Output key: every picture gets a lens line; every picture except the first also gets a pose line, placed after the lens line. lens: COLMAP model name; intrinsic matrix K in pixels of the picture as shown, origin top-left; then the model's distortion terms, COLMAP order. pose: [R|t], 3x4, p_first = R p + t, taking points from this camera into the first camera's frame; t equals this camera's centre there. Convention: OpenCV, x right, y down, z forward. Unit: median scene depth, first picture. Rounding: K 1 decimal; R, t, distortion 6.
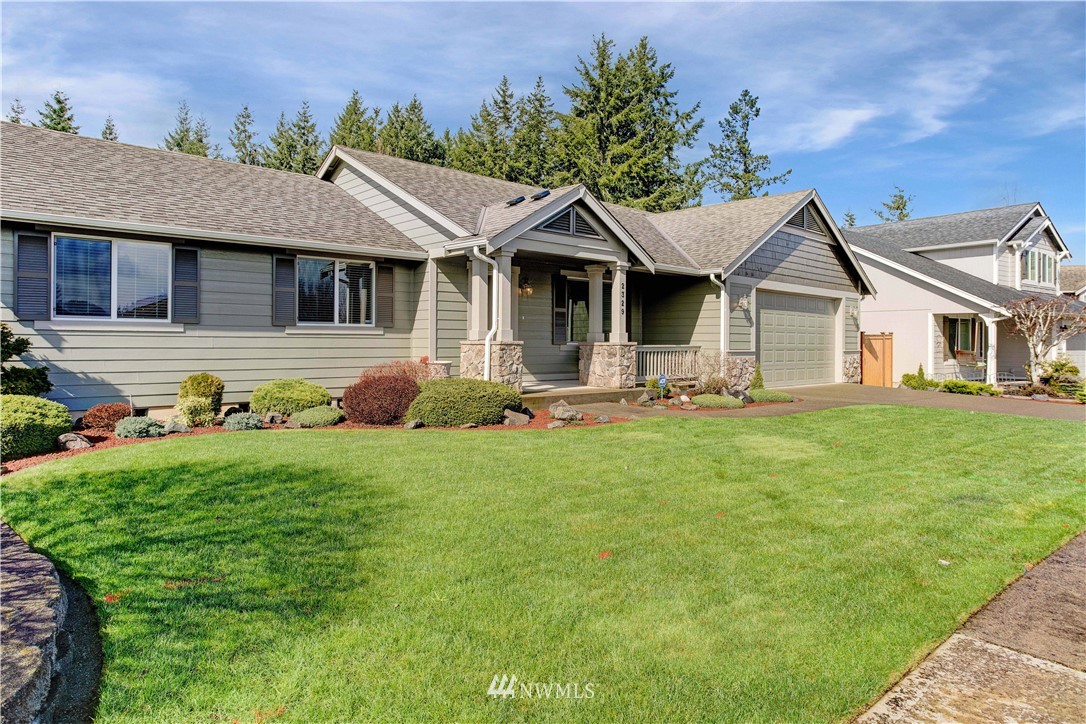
lens RADIAL K [[677.3, 0, 544.4], [0, 677.3, 338.0], [0, 0, 1]] dist [-0.000542, -0.000047]
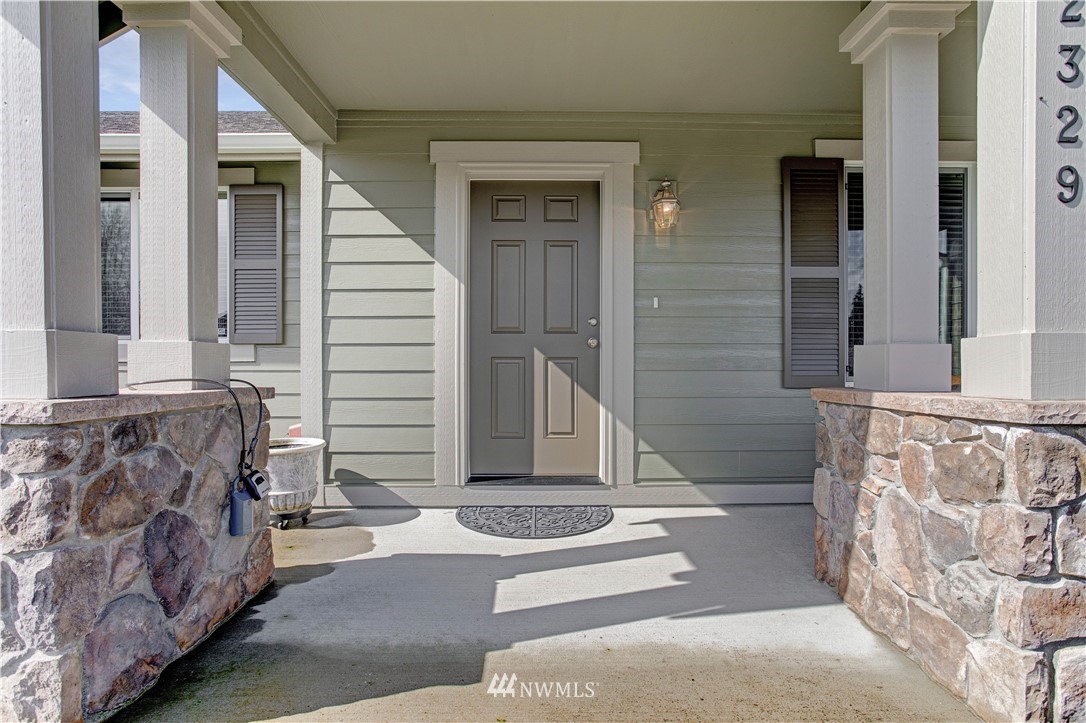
lens RADIAL K [[553.4, 0, 543.0], [0, 553.4, 361.5], [0, 0, 1]] dist [-0.021781, 0.000506]
pose [[0.735234, -0.006309, -0.677784, 0.098356], [0.007387, 0.999972, -0.001295, -0.002721], [0.677773, -0.004054, 0.735260, 0.733453]]
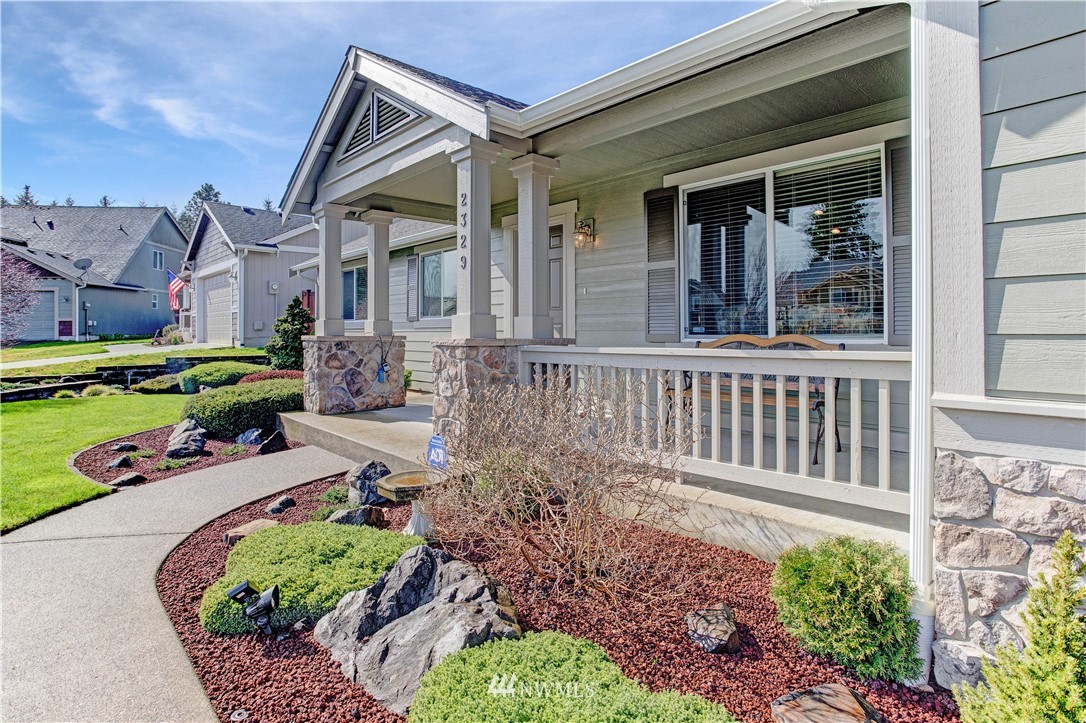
lens RADIAL K [[560.9, 0, 539.6], [0, 560.9, 330.6], [0, 0, 1]] dist [-0.058465, 0.000165]
pose [[0.005529, -0.006571, -0.999963, 0.391659], [0.011290, 0.999915, -0.006508, 0.003950], [0.999921, -0.011254, 0.005603, 0.907232]]
